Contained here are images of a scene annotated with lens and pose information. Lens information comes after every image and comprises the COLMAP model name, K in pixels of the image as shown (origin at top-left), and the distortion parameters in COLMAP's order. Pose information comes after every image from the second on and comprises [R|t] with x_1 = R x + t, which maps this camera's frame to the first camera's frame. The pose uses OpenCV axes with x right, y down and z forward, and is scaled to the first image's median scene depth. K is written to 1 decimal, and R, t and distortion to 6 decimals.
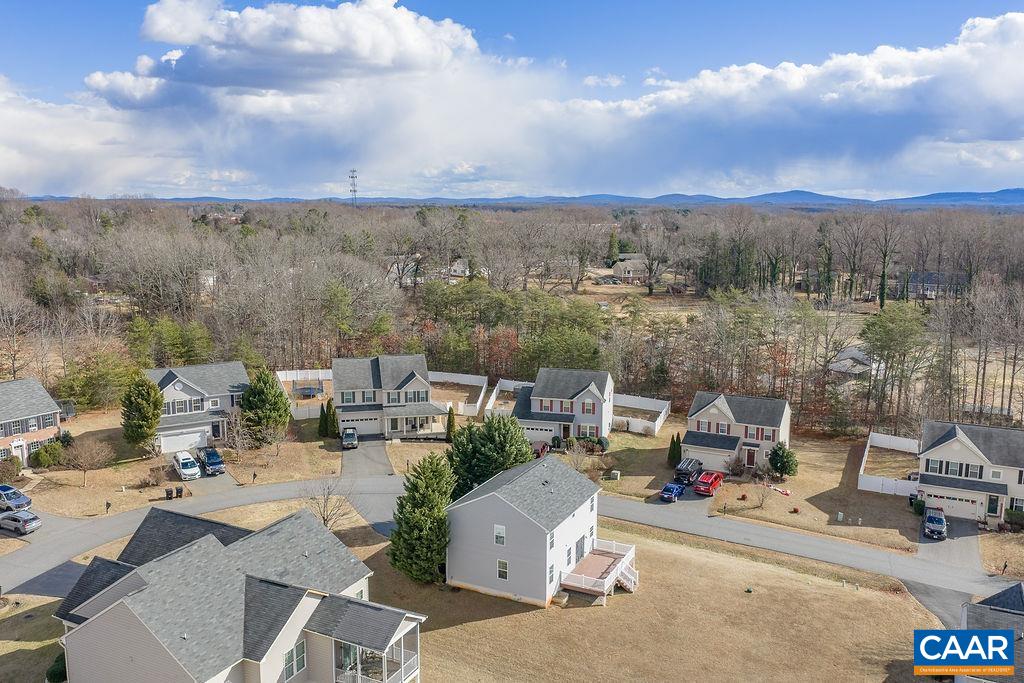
lens RADIAL K [[850.7, 0, 512.0], [0, 850.7, 341.5], [0, 0, 1]] dist [-0.005995, -0.004269]
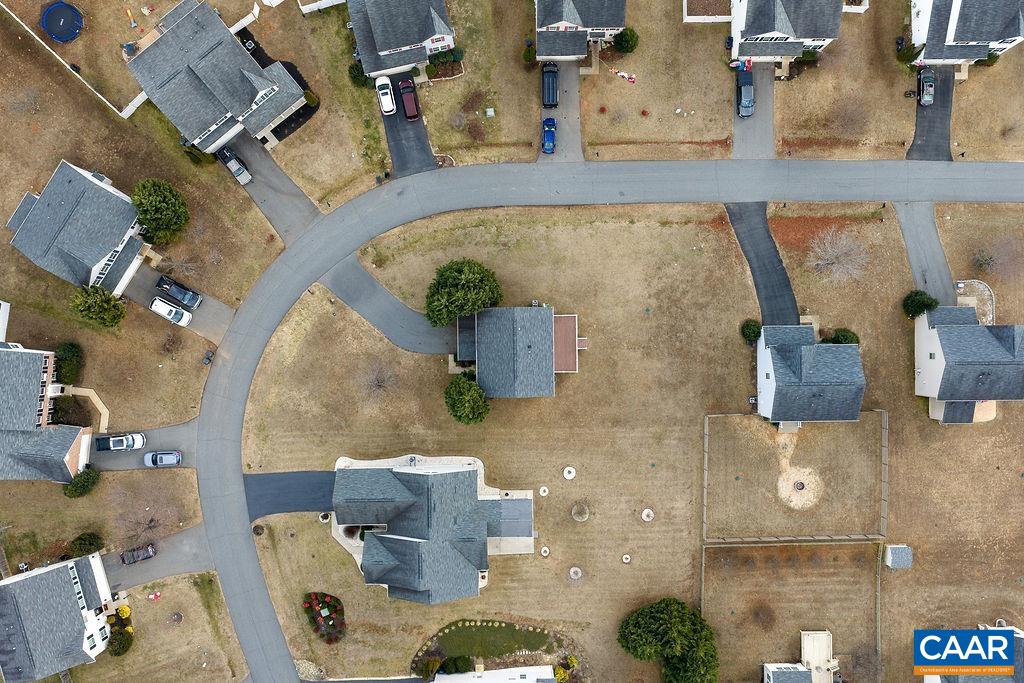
lens RADIAL K [[850.7, 0, 512.0], [0, 850.7, 341.5], [0, 0, 1]] dist [-0.005995, -0.004269]
pose [[0.897442, -0.441098, -0.005488, 0.018121], [0.083798, 0.158253, 0.983836, -0.910067], [-0.433100, -0.883396, 0.178986, 0.523195]]
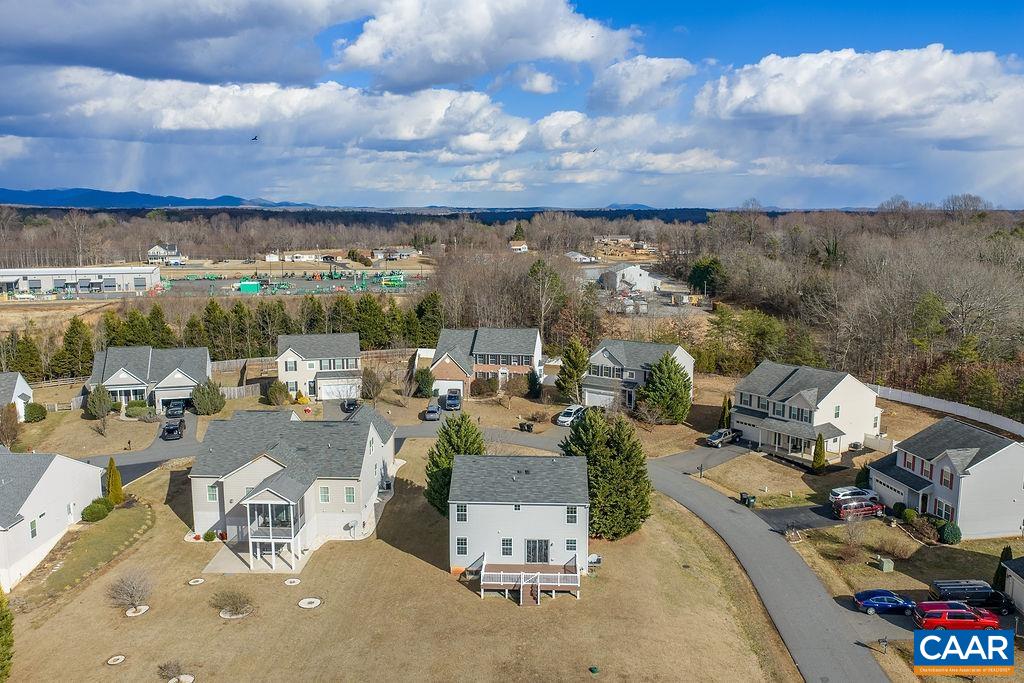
lens RADIAL K [[850.7, 0, 512.0], [0, 850.7, 341.5], [0, 0, 1]] dist [-0.005995, -0.004269]
pose [[0.399723, 0.140426, -0.905816, 0.635845], [-0.151108, 0.984771, 0.085984, -0.047482], [0.904095, 0.102506, 0.414855, 0.385617]]
